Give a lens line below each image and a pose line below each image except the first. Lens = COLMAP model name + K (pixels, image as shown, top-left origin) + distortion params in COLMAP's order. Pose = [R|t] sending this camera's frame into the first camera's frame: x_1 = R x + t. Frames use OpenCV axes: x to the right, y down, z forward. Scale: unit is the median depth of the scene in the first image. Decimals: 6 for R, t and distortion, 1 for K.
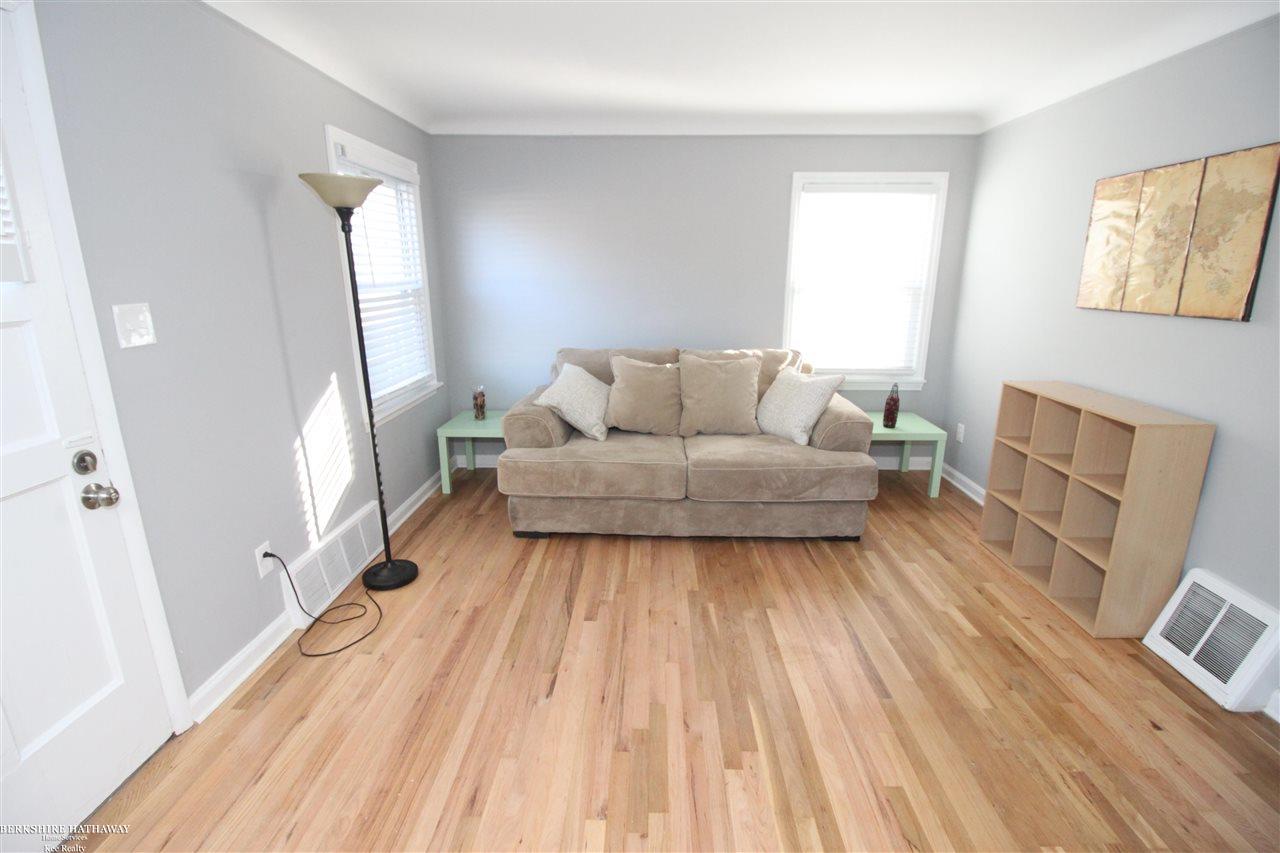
lens RADIAL K [[597.8, 0, 640.0], [0, 597.8, 426.5], [0, 0, 1]] dist [-0.031722, 0.000040]
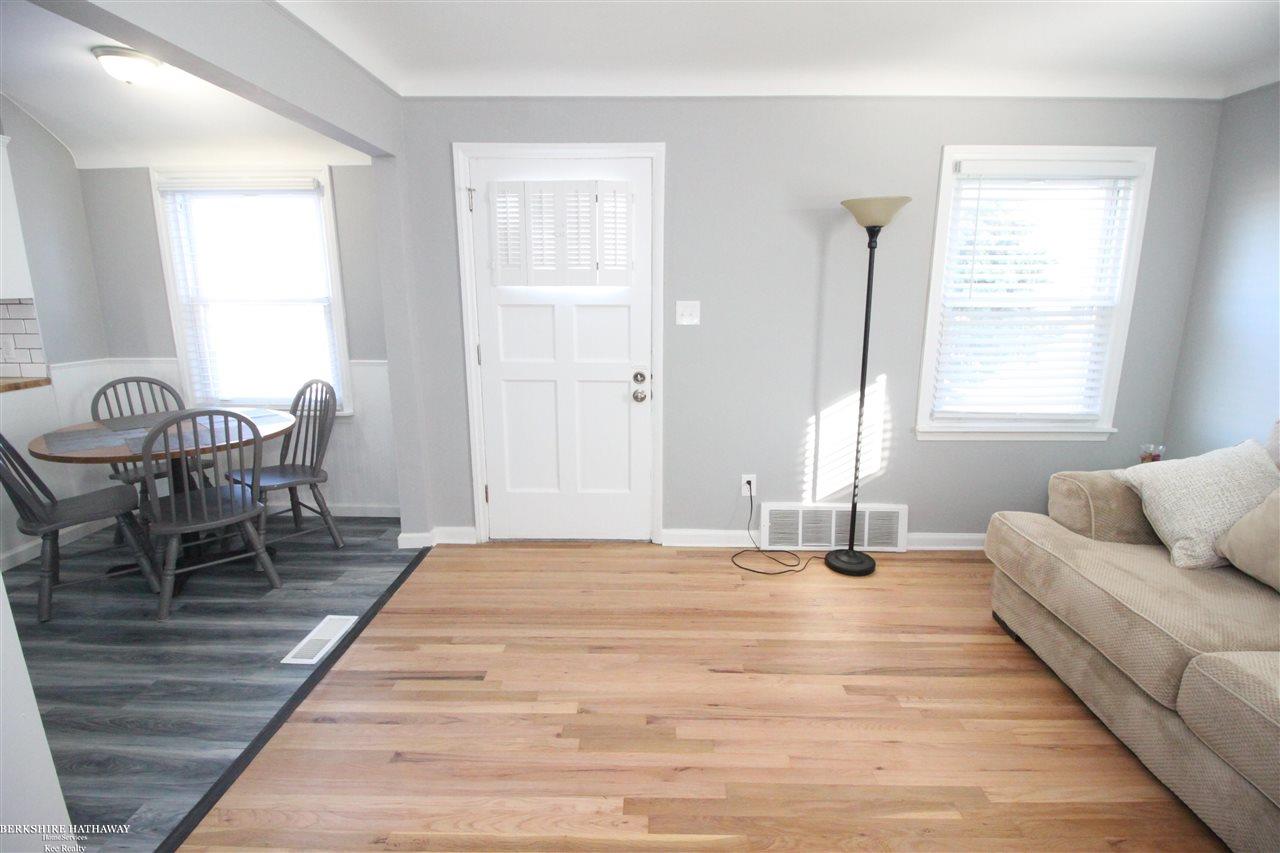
lens RADIAL K [[589.2, 0, 640.0], [0, 589.2, 426.5], [0, 0, 1]] dist [-0.019573, 0.000258]
pose [[-0.004956, 0.222182, -0.974993, 0.670621], [-0.254474, 0.942626, 0.216099, -0.138437], [0.967067, 0.249181, 0.051868, 0.599425]]
